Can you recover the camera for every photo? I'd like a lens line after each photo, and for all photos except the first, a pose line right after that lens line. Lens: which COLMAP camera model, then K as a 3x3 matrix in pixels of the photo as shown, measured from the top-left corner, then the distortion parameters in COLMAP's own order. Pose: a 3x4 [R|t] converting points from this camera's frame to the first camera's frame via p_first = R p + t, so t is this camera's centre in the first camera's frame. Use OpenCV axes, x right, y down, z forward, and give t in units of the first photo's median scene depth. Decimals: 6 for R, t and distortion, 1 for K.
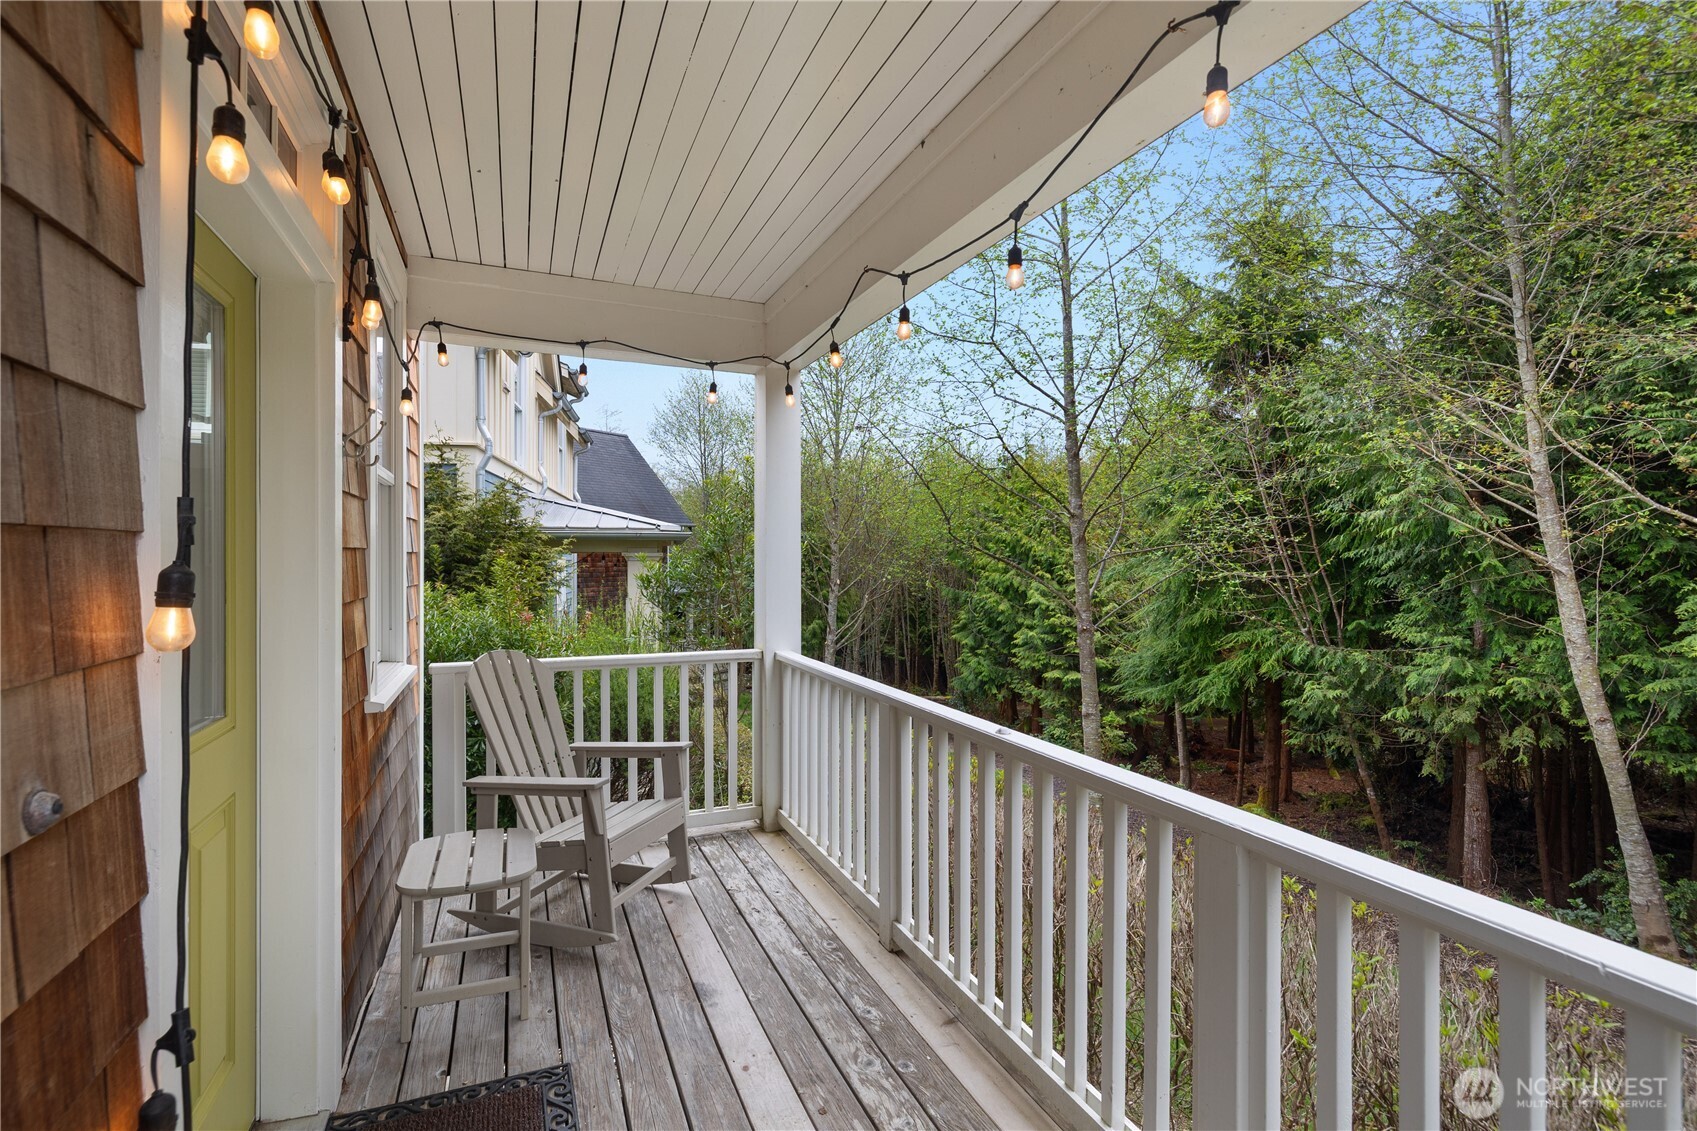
lens RADIAL K [[765.1, 0, 840.6], [0, 765.1, 555.1], [0, 0, 1]] dist [-0.002310, -0.000549]
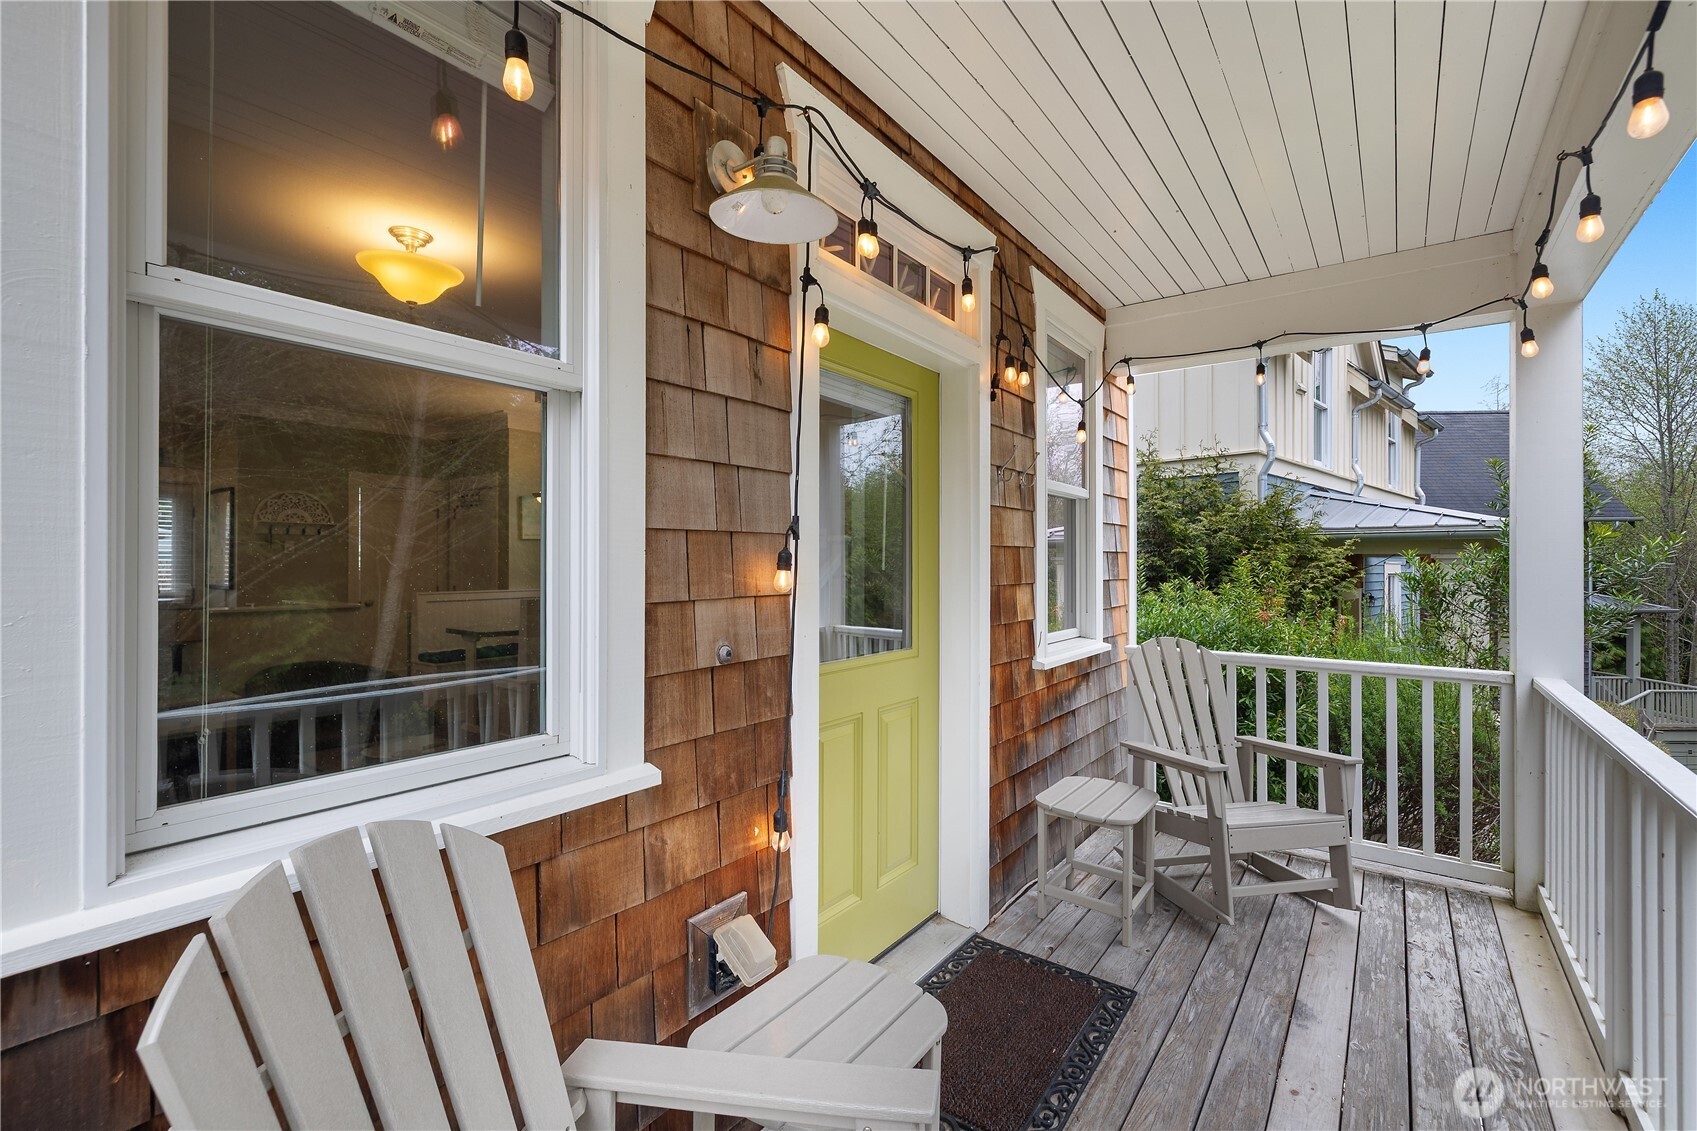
lens RADIAL K [[721.4, 0, 841.8], [0, 721.4, 561.7], [0, 0, 1]] dist [0.005448, -0.002314]
pose [[0.506629, 0.001308, -0.862163, 0.232336], [-0.000296, 0.999999, 0.001343, 0.011568], [0.862164, -0.000425, 0.506629, 0.044921]]
